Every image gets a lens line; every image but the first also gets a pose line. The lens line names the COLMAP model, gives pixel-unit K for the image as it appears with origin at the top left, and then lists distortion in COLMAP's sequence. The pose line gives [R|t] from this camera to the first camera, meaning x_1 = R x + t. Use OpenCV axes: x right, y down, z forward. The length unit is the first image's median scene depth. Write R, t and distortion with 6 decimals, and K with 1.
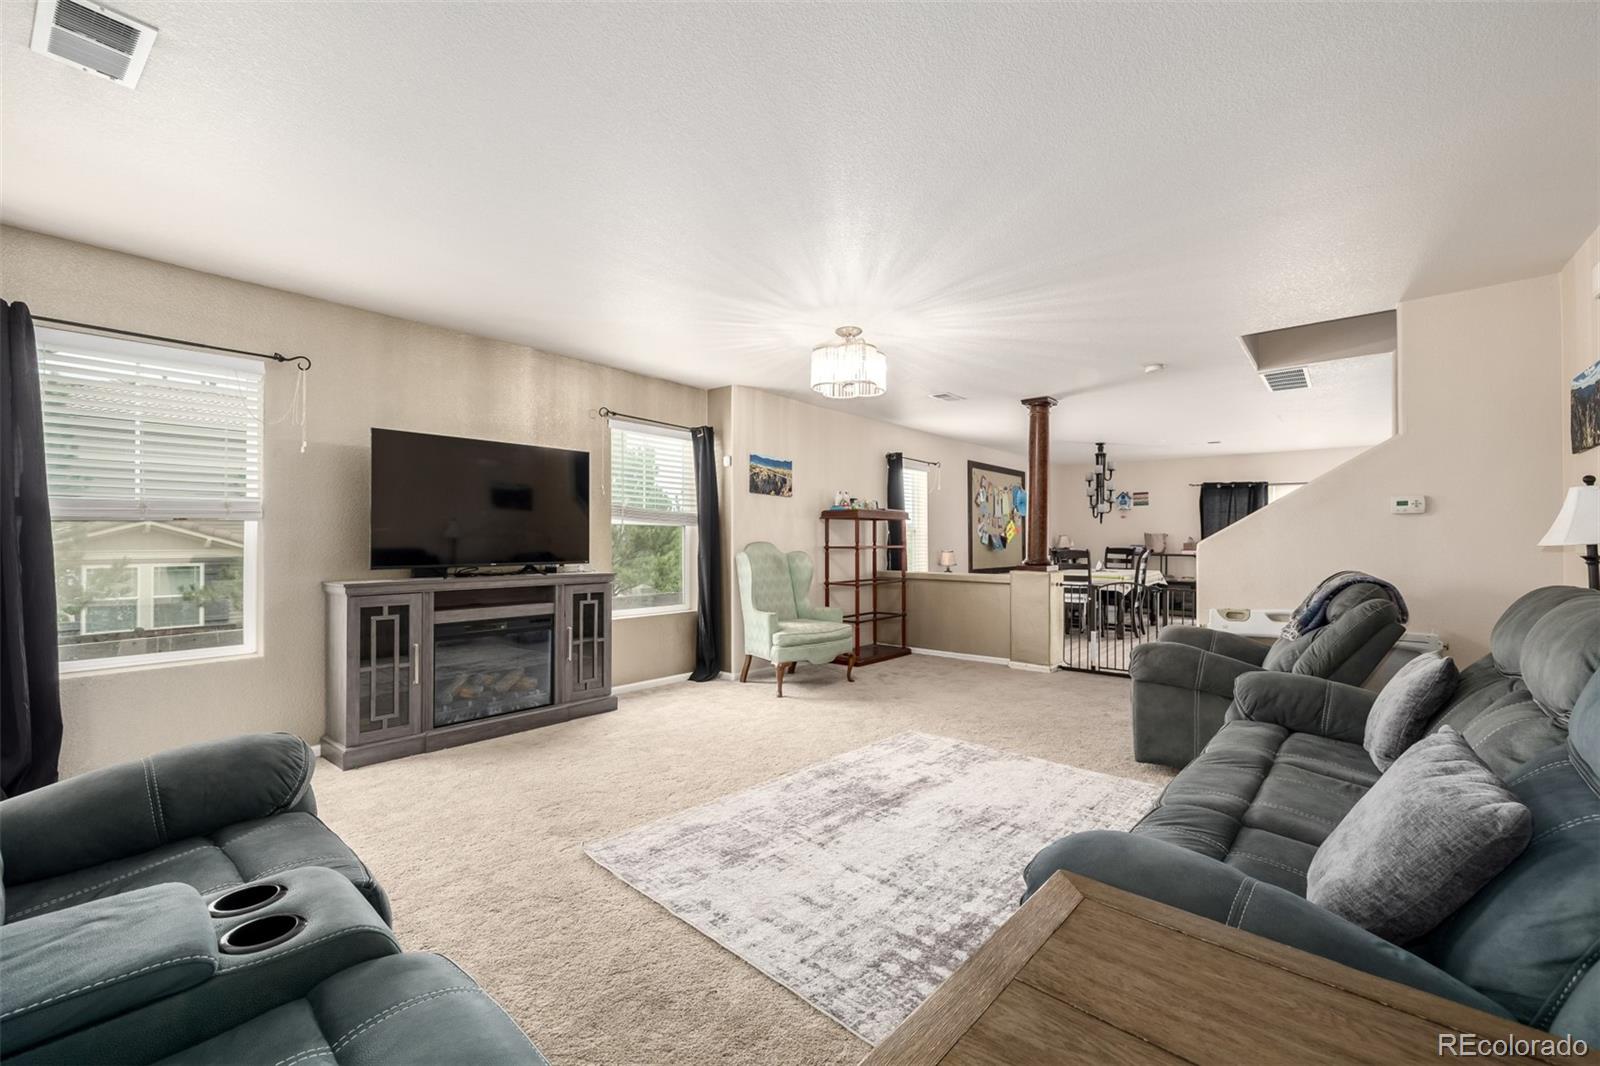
lens RADIAL K [[677.4, 0, 800.0], [0, 677.4, 533.0], [0, 0, 1]] dist [-0.000942, -0.000167]
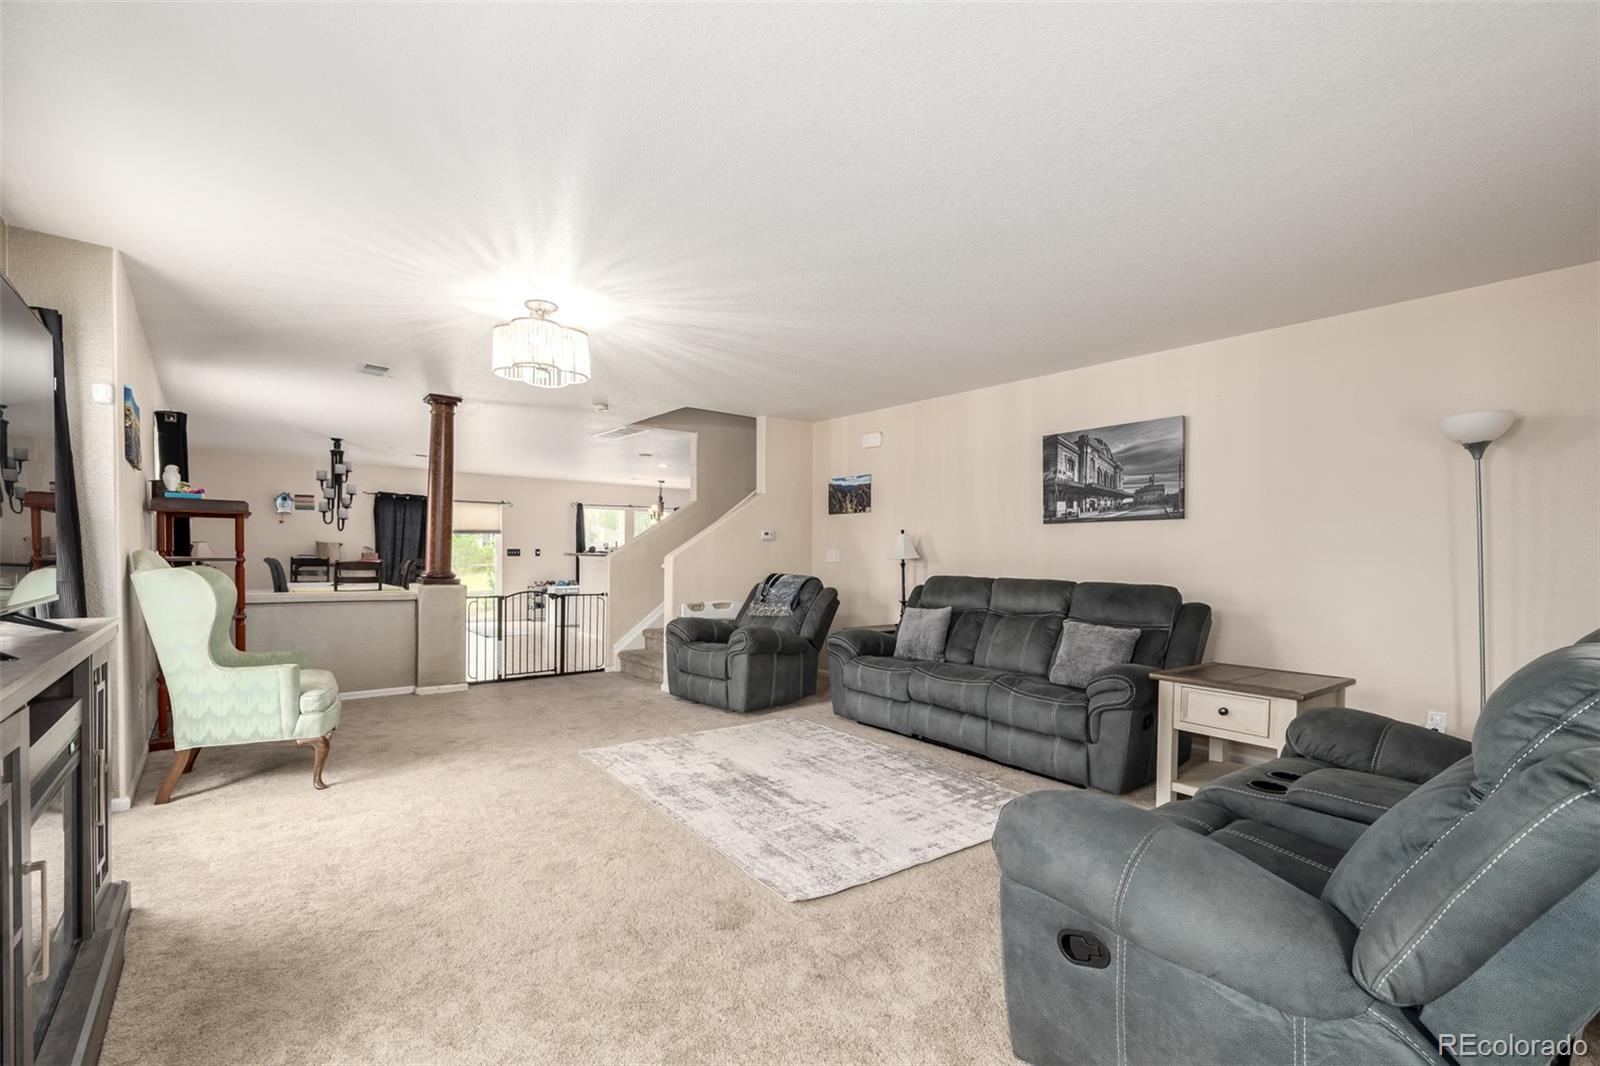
lens RADIAL K [[693.9, 0, 814.8], [0, 693.9, 576.1], [0, 0, 1]] dist [0.001064, 0.000082]
pose [[0.169883, -0.027403, 0.985083, -0.911255], [-0.022668, 0.999240, 0.031706, 0.005151], [-0.985204, -0.027716, 0.169132, 0.629668]]
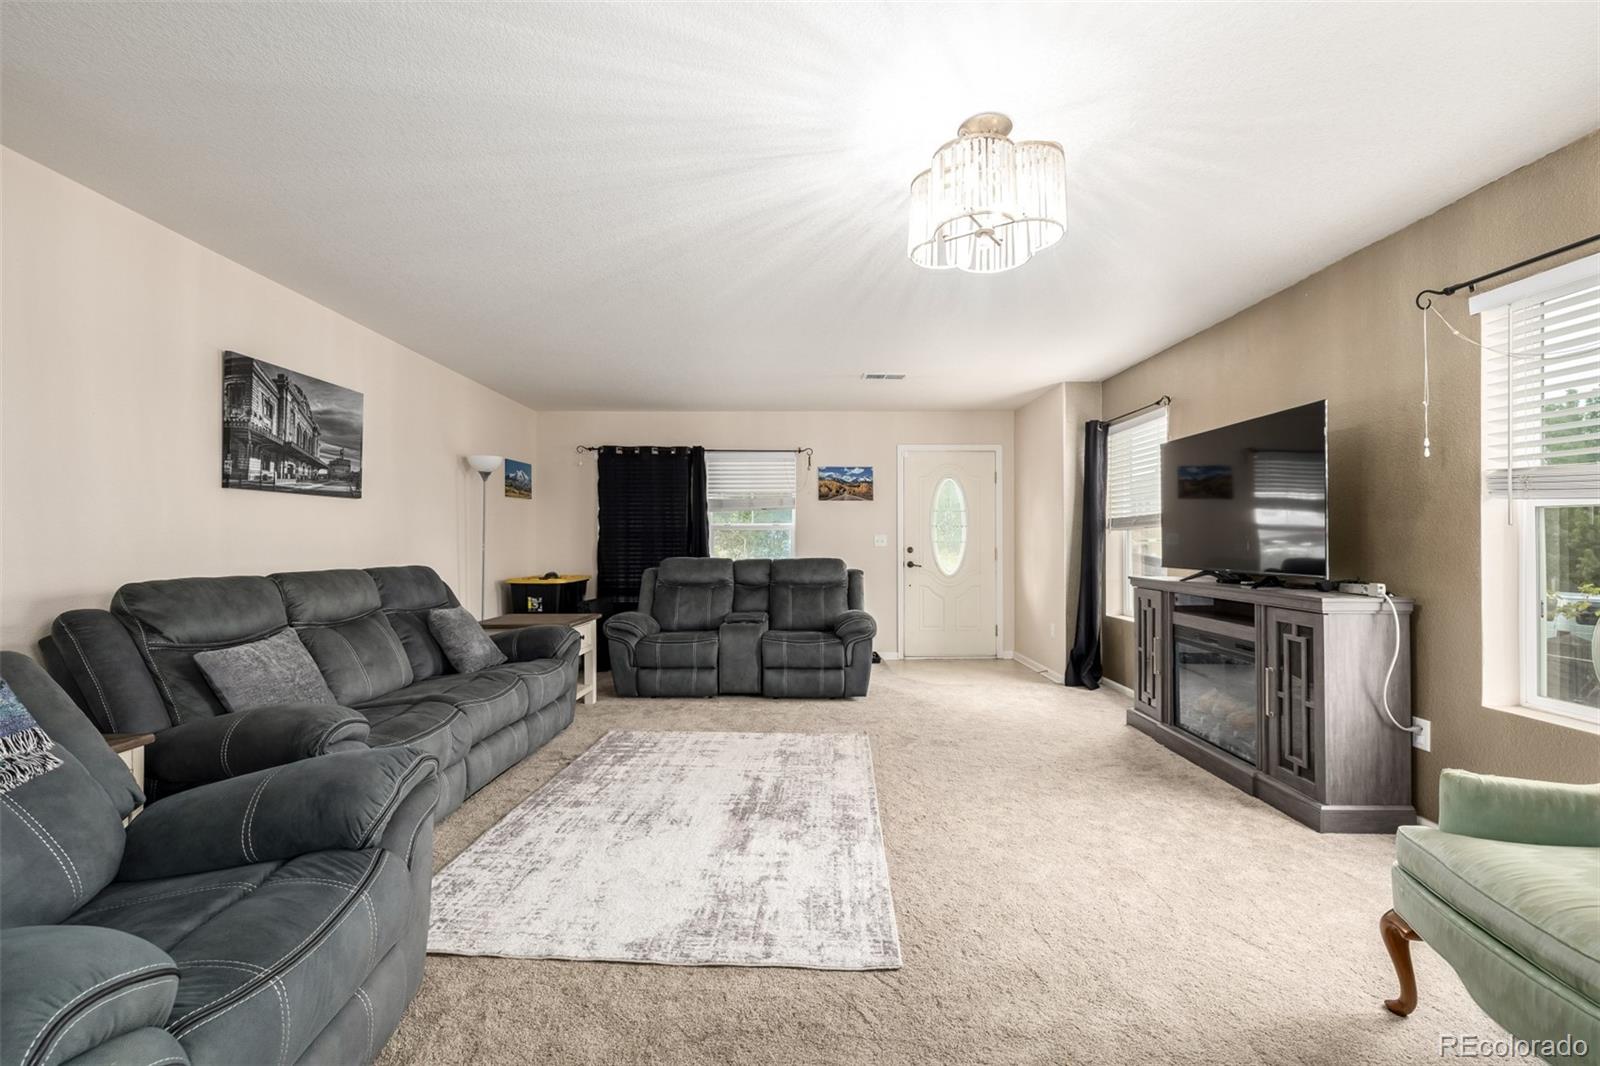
lens RADIAL K [[677.4, 0, 800.0], [0, 677.4, 533.0], [0, 0, 1]] dist [-0.000942, -0.000167]
pose [[-0.766313, -0.005559, -0.642443, 0.620620], [0.007429, 0.999819, -0.017513, 0.013458], [0.642425, -0.018193, -0.766133, 1.606930]]
